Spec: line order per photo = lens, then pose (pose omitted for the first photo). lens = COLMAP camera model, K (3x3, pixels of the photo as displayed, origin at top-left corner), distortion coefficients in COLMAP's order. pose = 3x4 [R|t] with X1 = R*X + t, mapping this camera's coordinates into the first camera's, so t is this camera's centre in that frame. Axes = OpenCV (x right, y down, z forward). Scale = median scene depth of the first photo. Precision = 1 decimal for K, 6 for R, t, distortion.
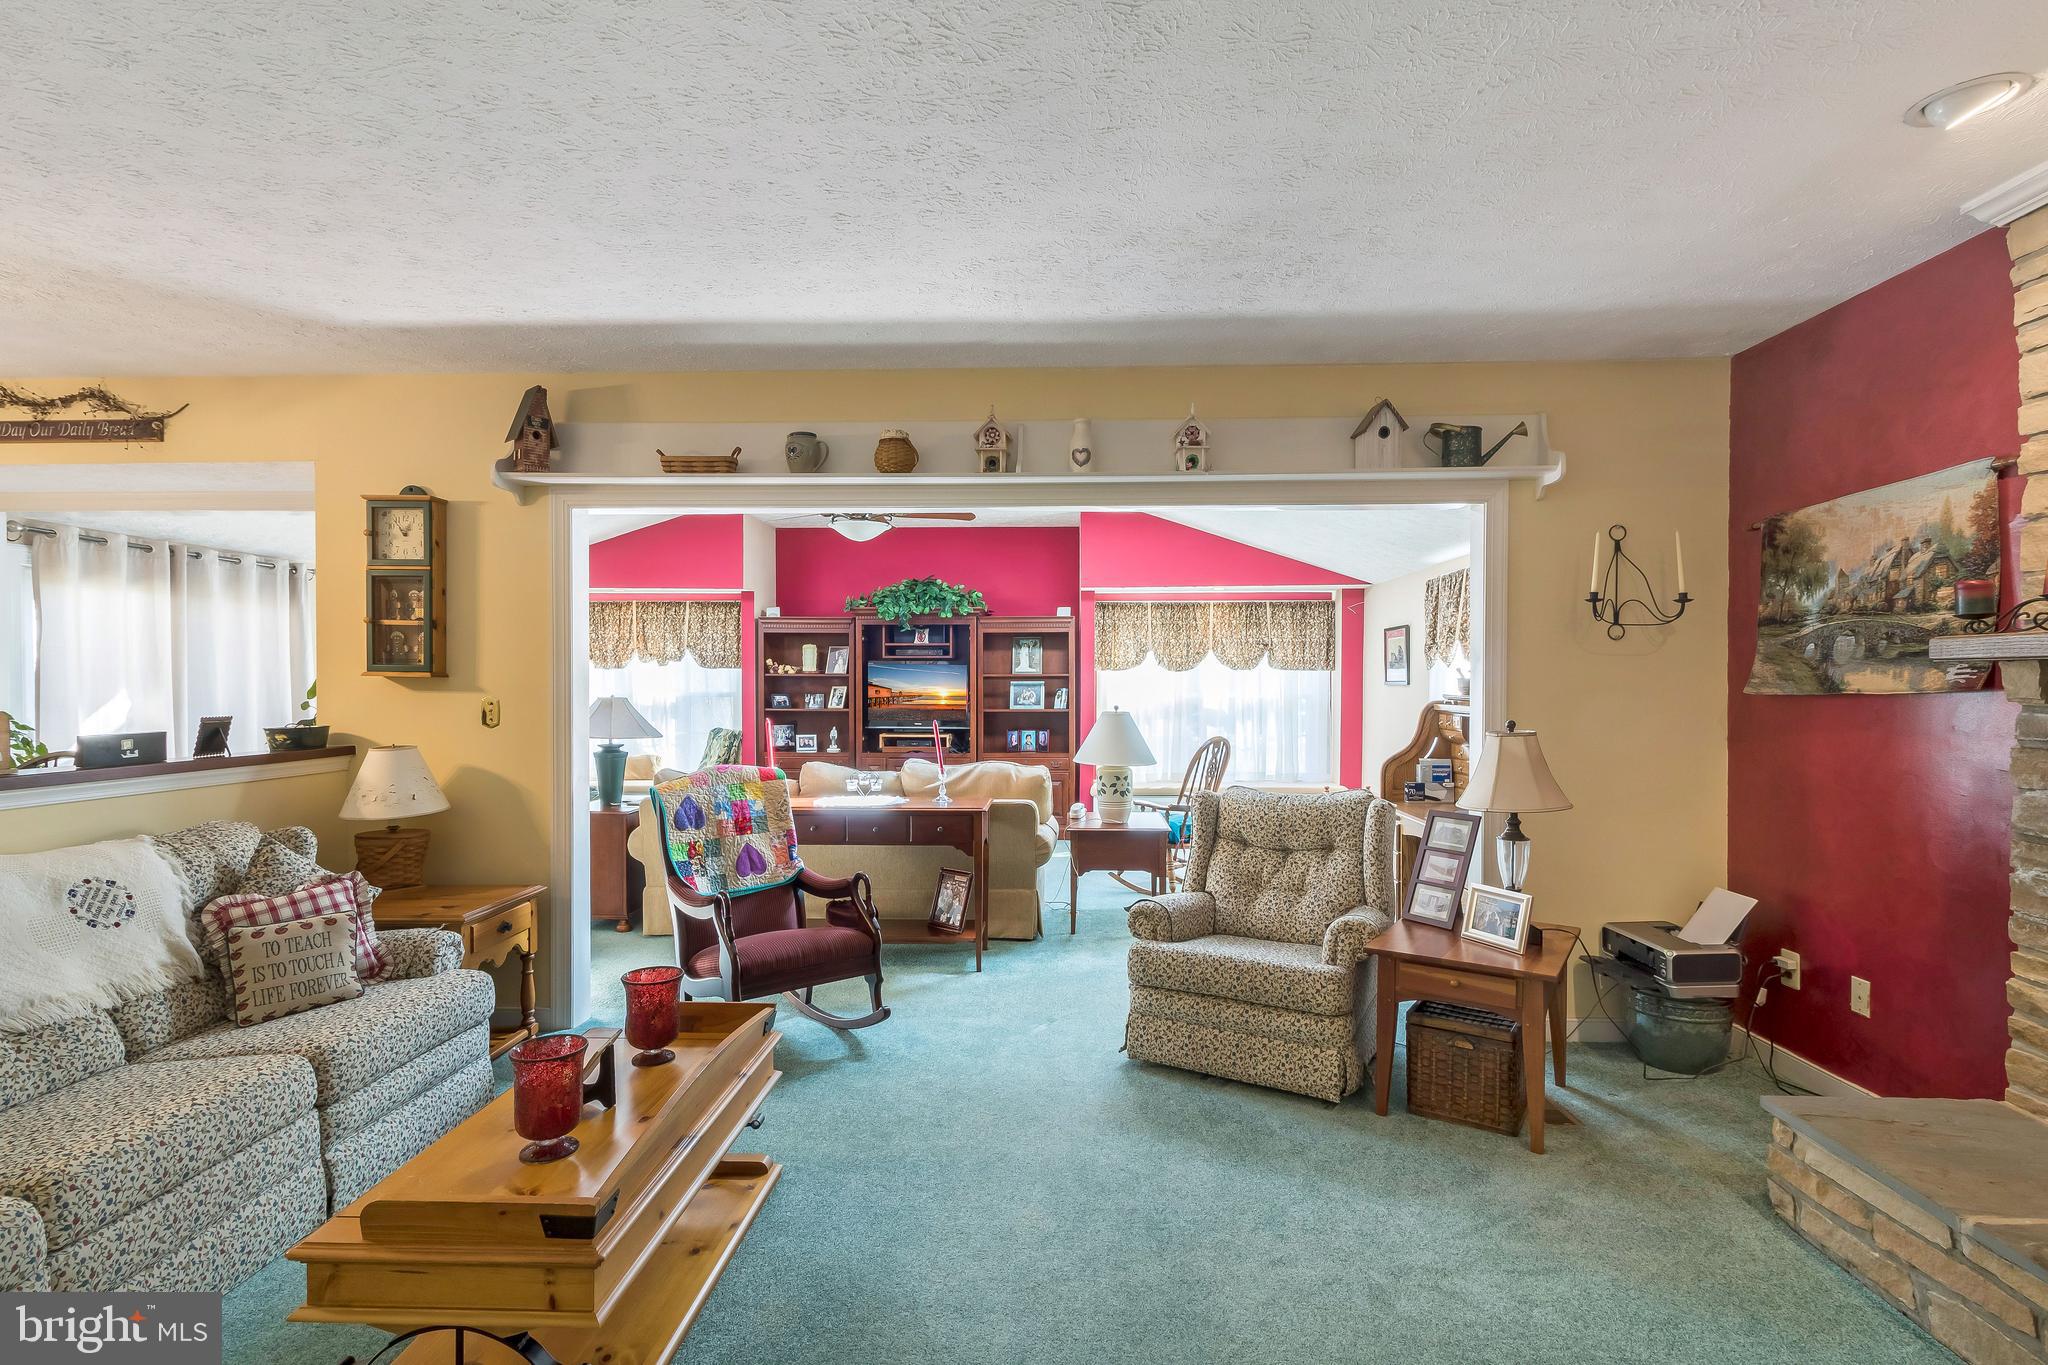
lens RADIAL K [[999.7, 0, 1015.9], [0, 999.7, 700.1], [0, 0, 1]] dist [0.001266, 0.000371]
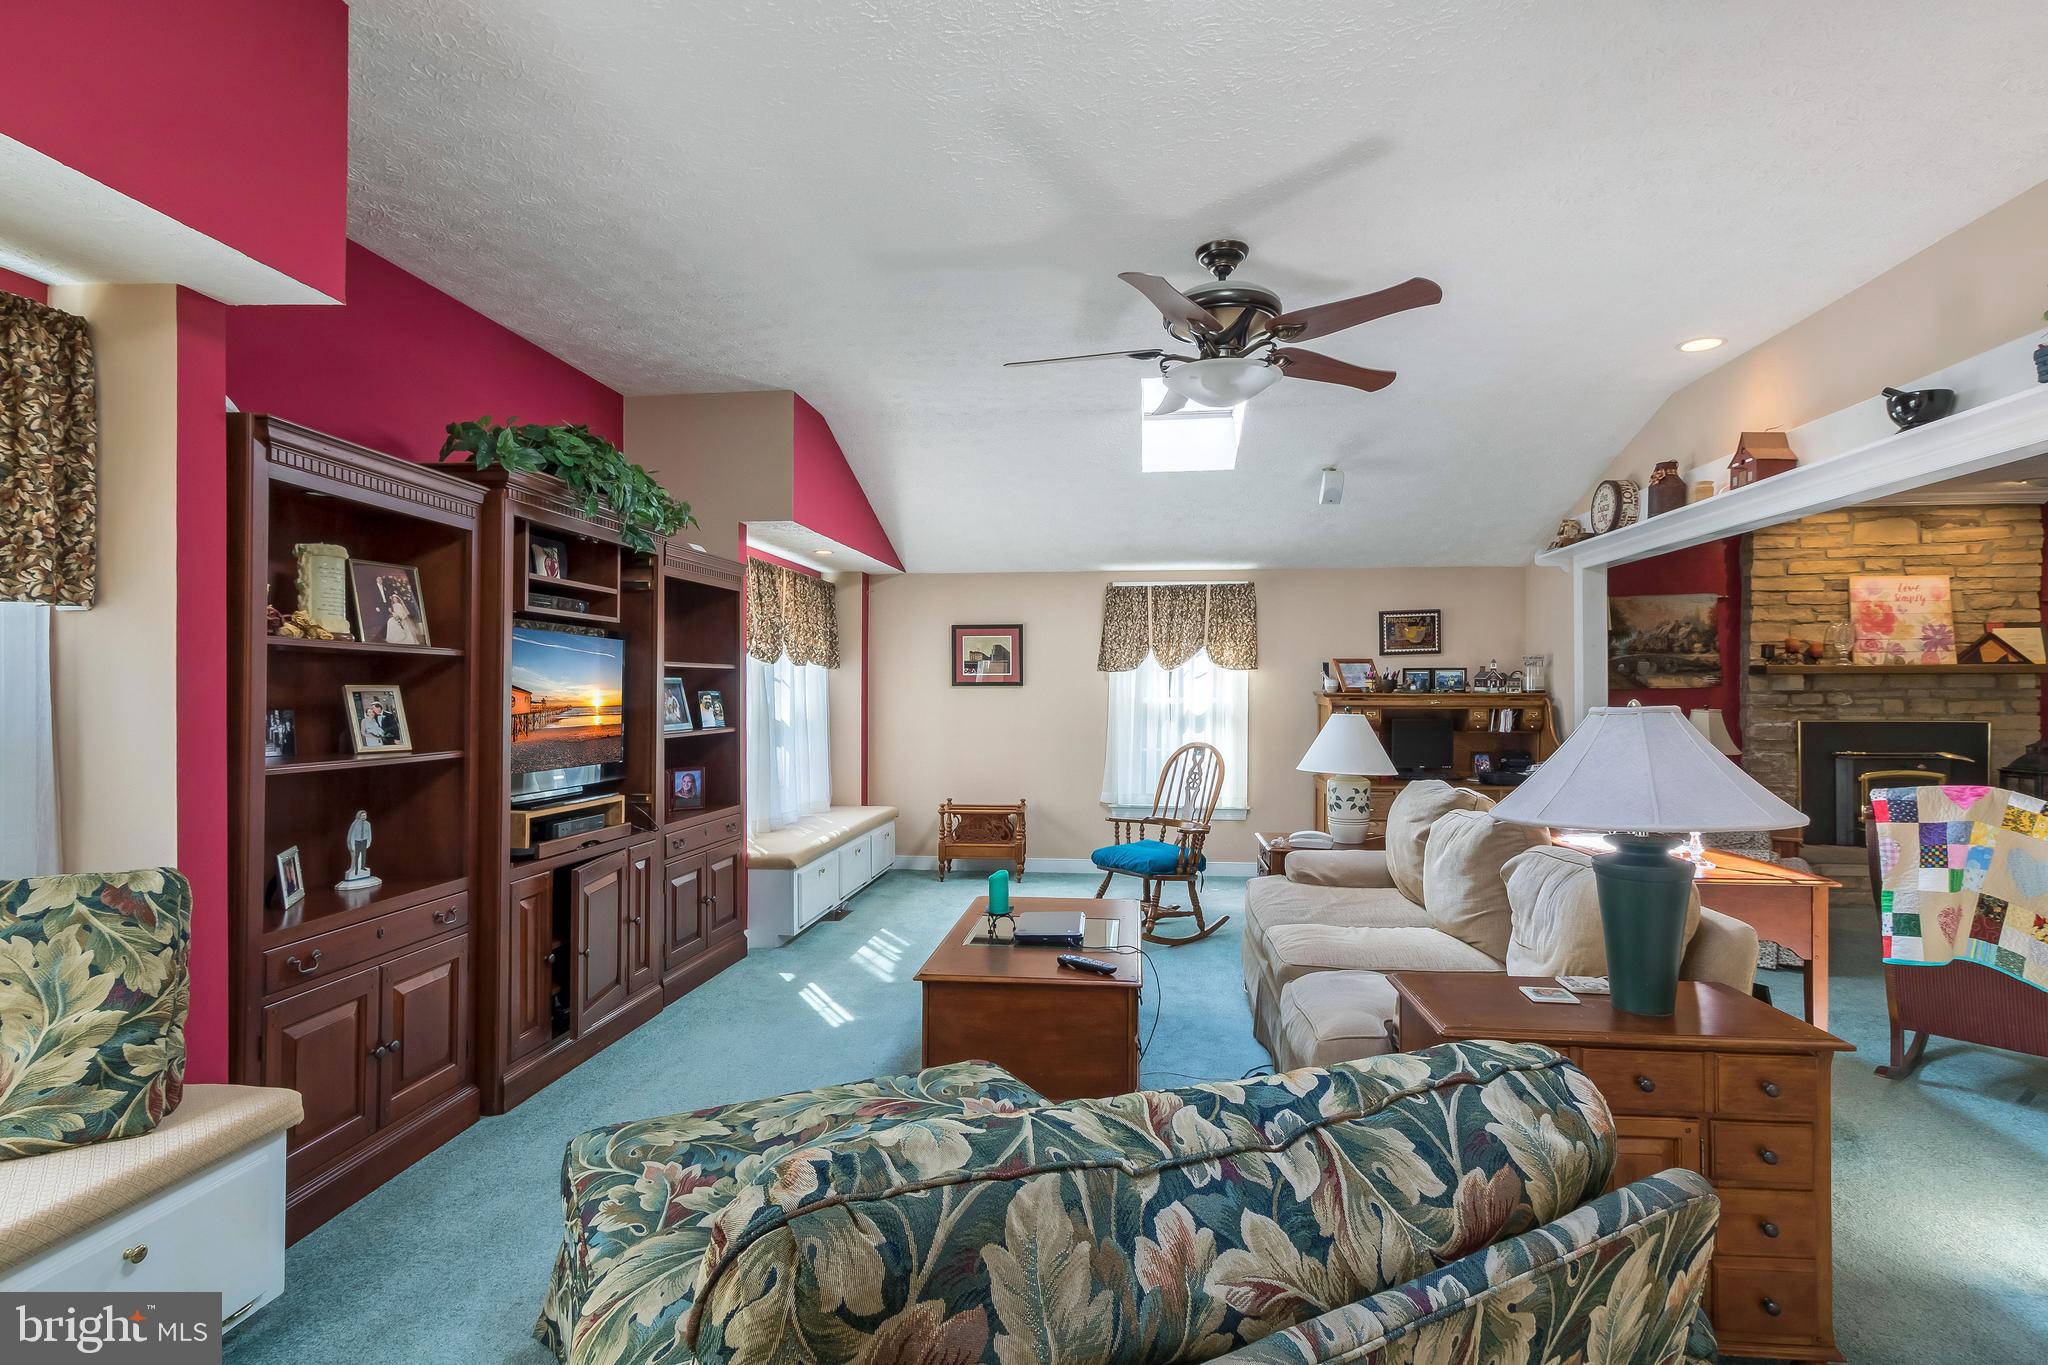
lens RADIAL K [[999.7, 0, 1055.9], [0, 999.7, 685.1], [0, 0, 1]] dist [0.001266, 0.000371]
pose [[0.044658, 0.007035, 0.998978, -0.902838], [0.018096, 0.999805, -0.007850, -0.012395], [-0.998838, 0.018428, 0.044522, 1.418749]]
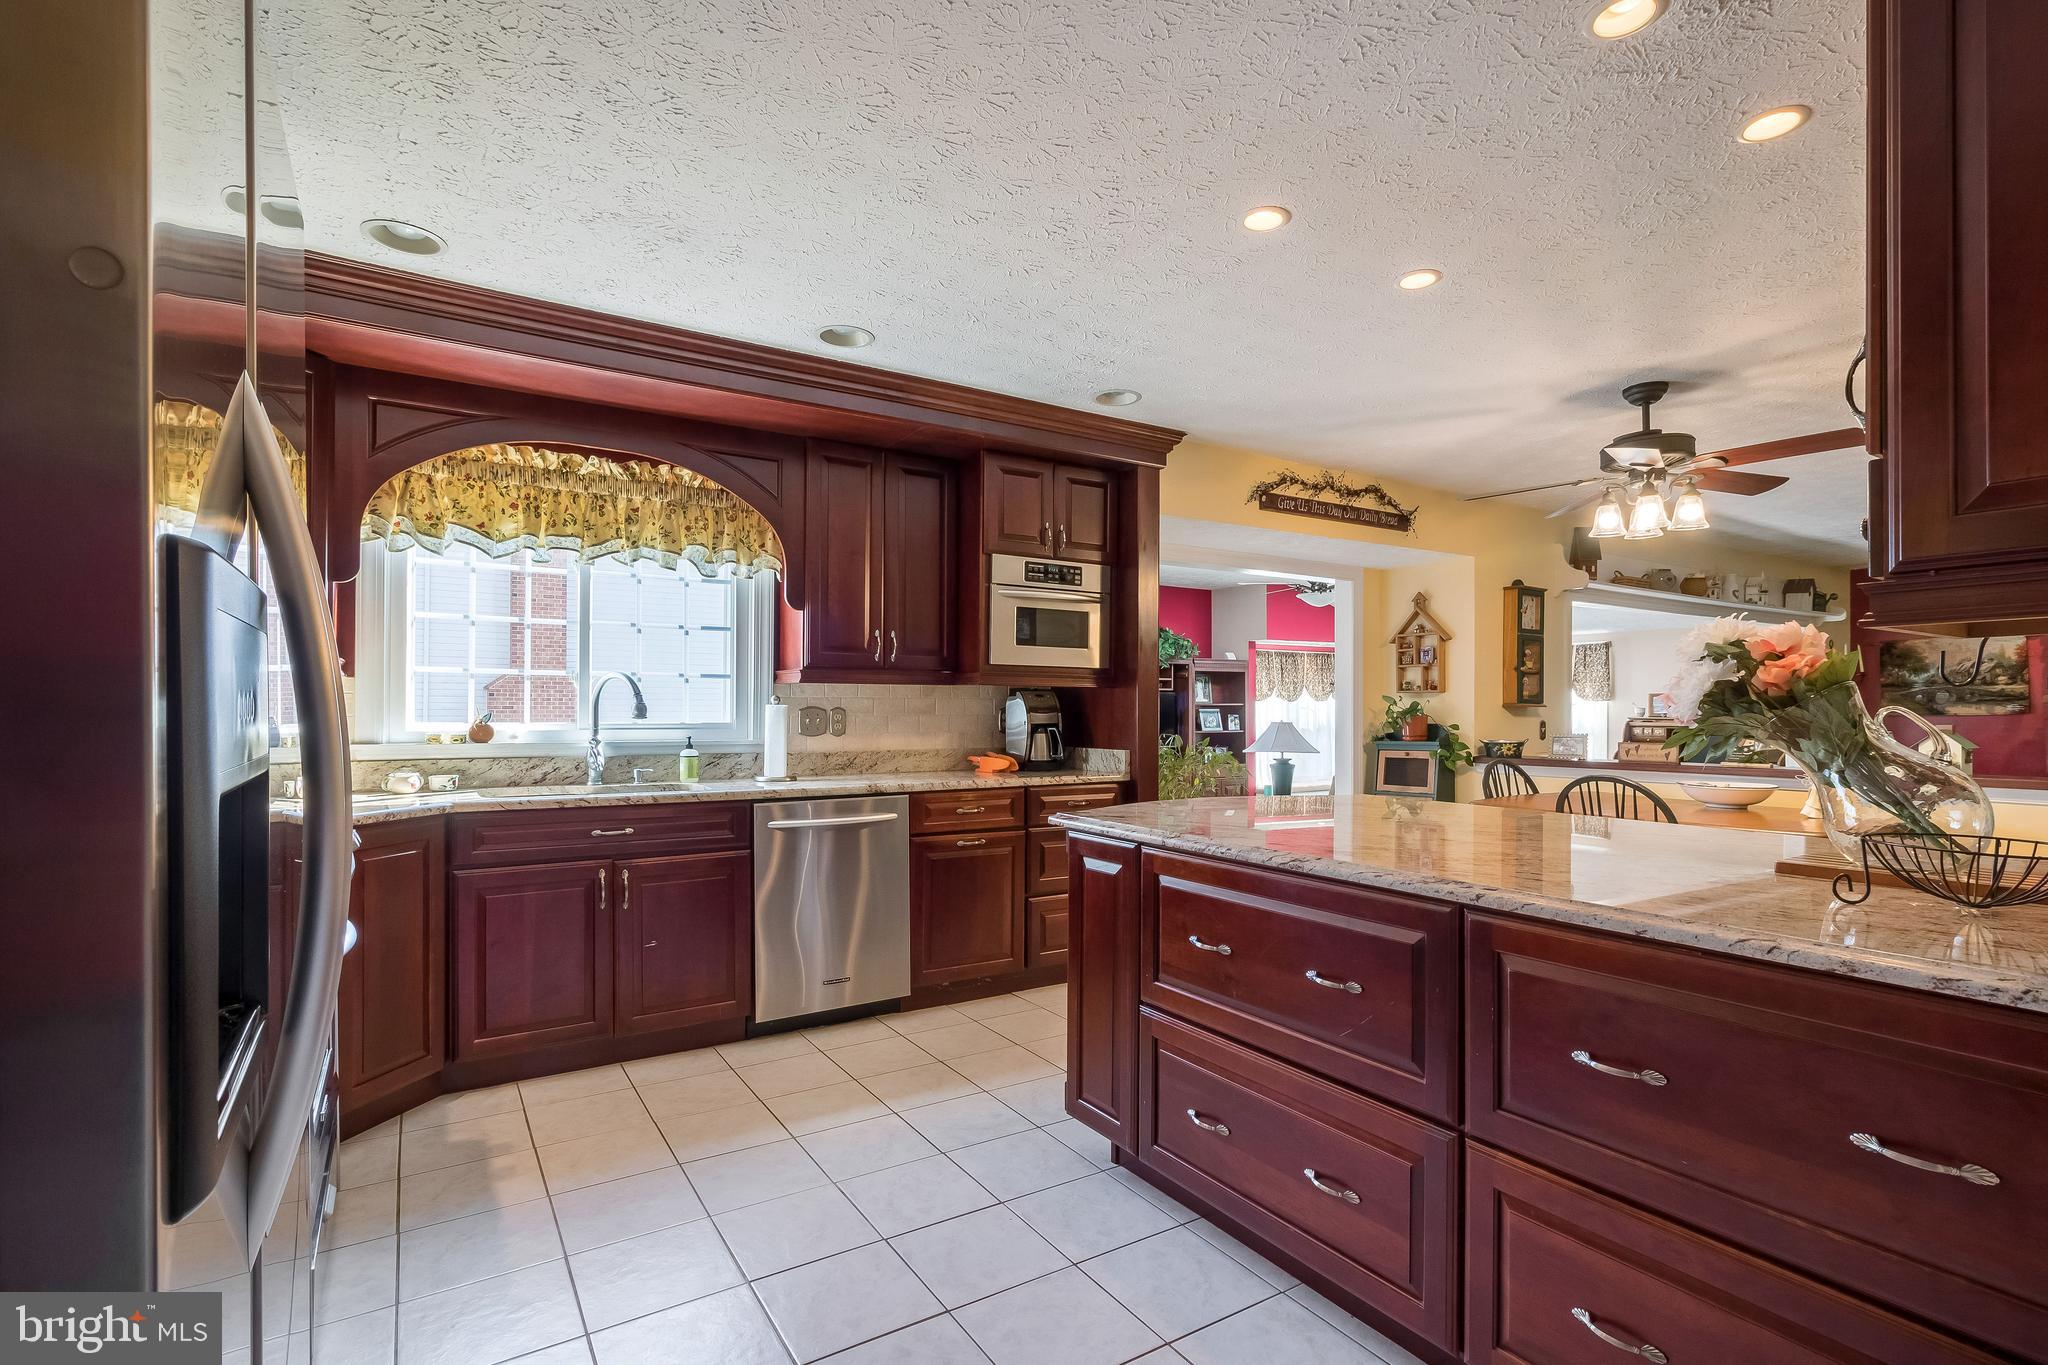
lens RADIAL K [[999.7, 0, 1009.5], [0, 999.7, 700.6], [0, 0, 1]] dist [0.001266, 0.000371]
pose [[0.820076, 0.005417, 0.572228, -1.704982], [0.009488, 0.999689, -0.023060, -0.004376], [-0.572175, 0.024340, 0.819770, 0.172543]]
